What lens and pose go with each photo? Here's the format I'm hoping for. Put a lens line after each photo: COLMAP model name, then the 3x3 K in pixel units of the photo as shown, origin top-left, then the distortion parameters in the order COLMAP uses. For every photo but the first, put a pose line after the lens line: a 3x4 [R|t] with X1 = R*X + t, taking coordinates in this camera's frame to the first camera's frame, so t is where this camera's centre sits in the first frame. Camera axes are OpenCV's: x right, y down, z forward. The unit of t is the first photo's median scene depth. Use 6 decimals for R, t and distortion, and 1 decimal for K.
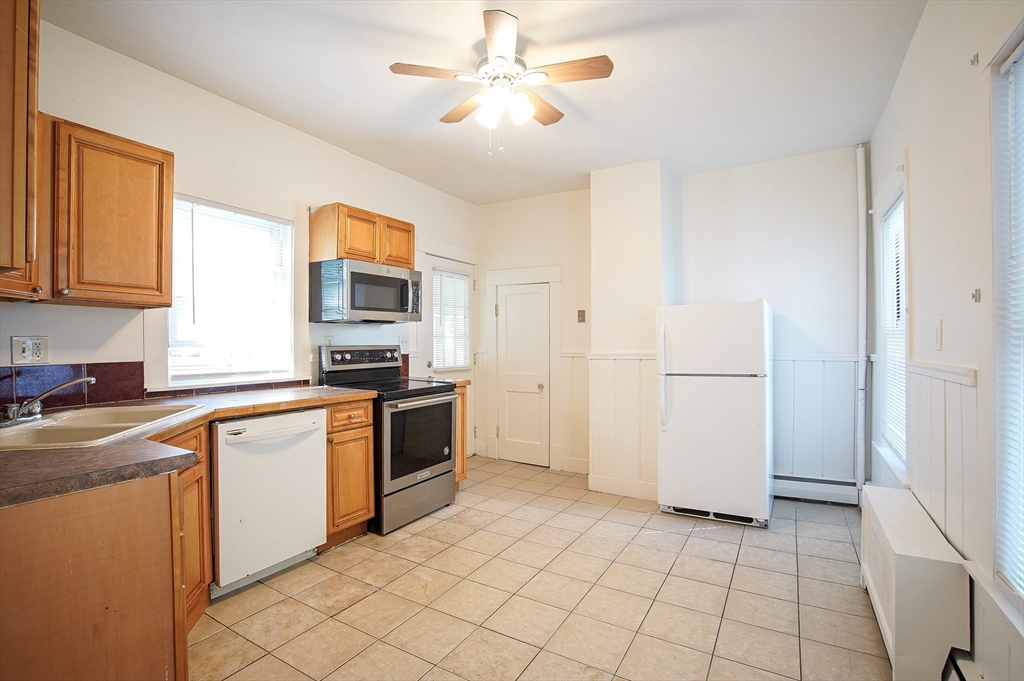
lens RADIAL K [[482.0, 0, 493.6], [0, 482.0, 348.0], [0, 0, 1]] dist [-0.051492, 0.016255]
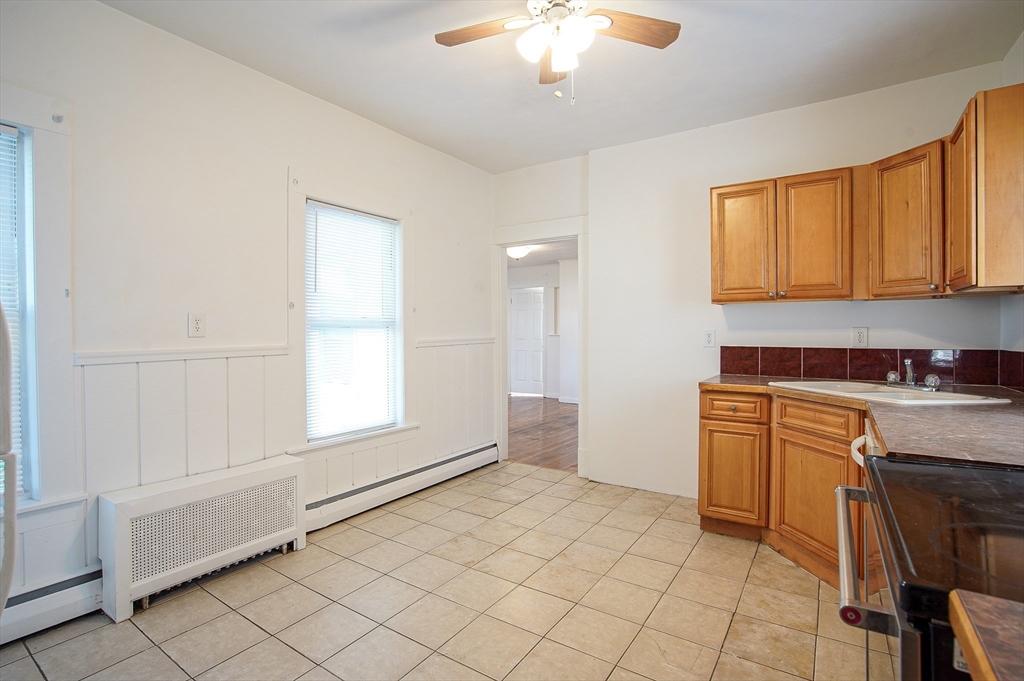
lens RADIAL K [[482.0, 0, 519.6], [0, 482.0, 330.4], [0, 0, 1]] dist [-0.051492, 0.016255]
pose [[-0.999998, -0.001342, 0.001264, 0.059465], [-0.001320, 0.999857, 0.016839, -0.016338], [-0.001286, 0.016837, -0.999857, 1.256883]]
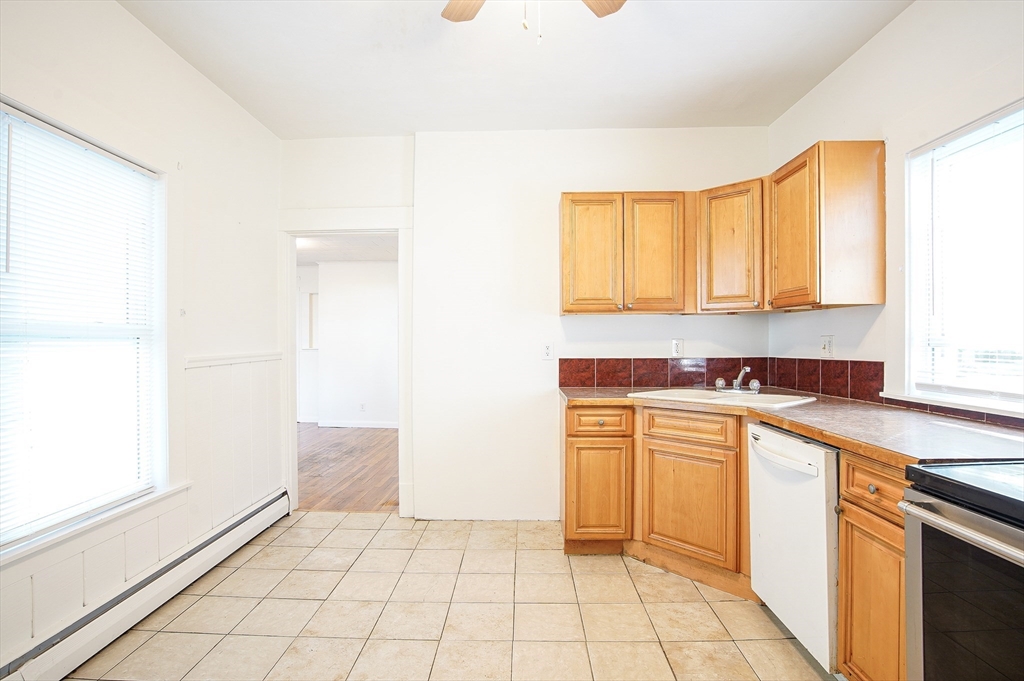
lens RADIAL K [[482.0, 0, 507.9], [0, 482.0, 344.0], [0, 0, 1]] dist [-0.051492, 0.016255]
pose [[-0.857463, 0.003015, -0.514537, 0.238977], [-0.006018, 0.999856, 0.015888, -0.011438], [0.514511, 0.016720, -0.857321, 1.037889]]
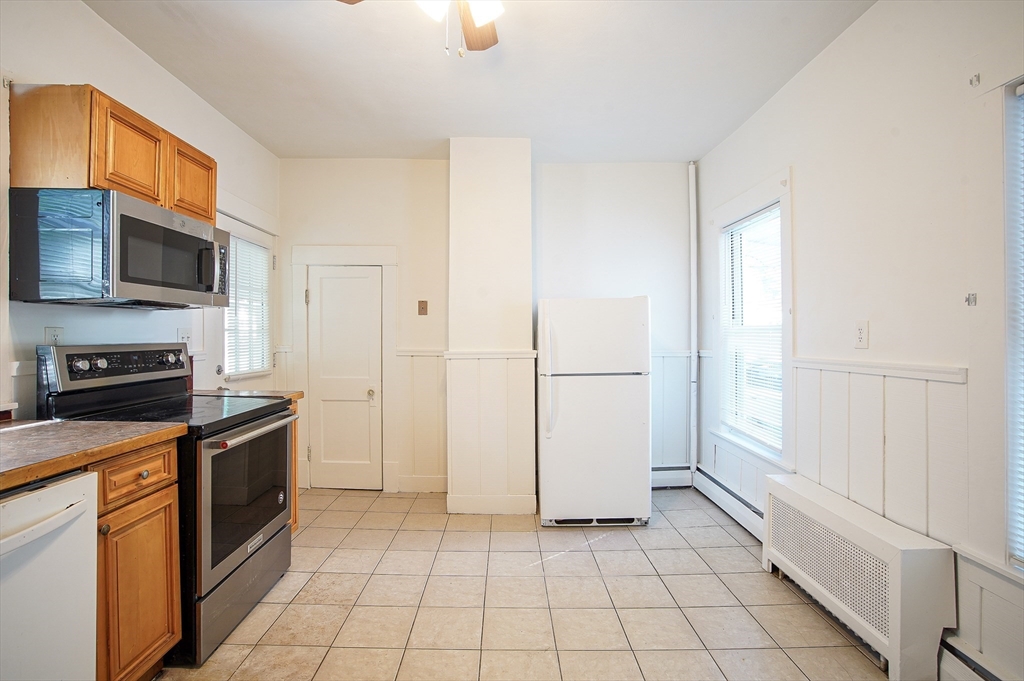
lens RADIAL K [[482.0, 0, 508.0], [0, 482.0, 341.8], [0, 0, 1]] dist [-0.051492, 0.016255]
pose [[0.849764, -0.001418, 0.527162, -0.189966], [0.002359, 0.999997, -0.001114, -0.006736], [-0.527158, 0.002190, 0.849764, 0.275130]]
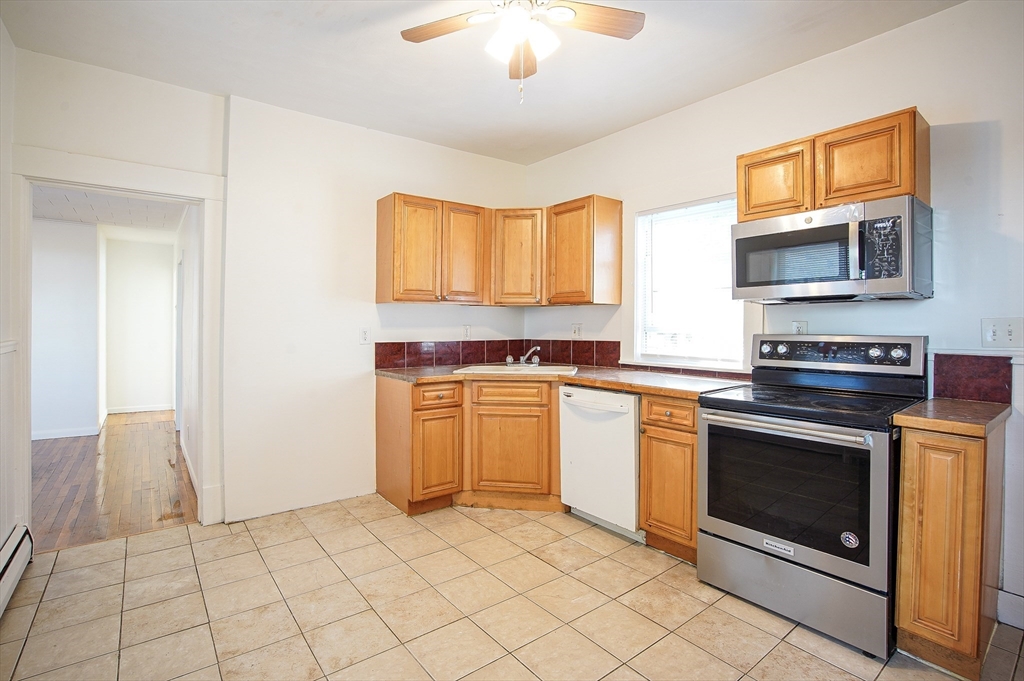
lens RADIAL K [[482.0, 0, 490.7], [0, 482.0, 324.1], [0, 0, 1]] dist [-0.051492, 0.016255]
pose [[-0.363783, -0.001729, -0.931482, 0.542144], [-0.016995, 0.999844, 0.004781, -0.016835], [0.931329, 0.017570, -0.363755, 0.863771]]
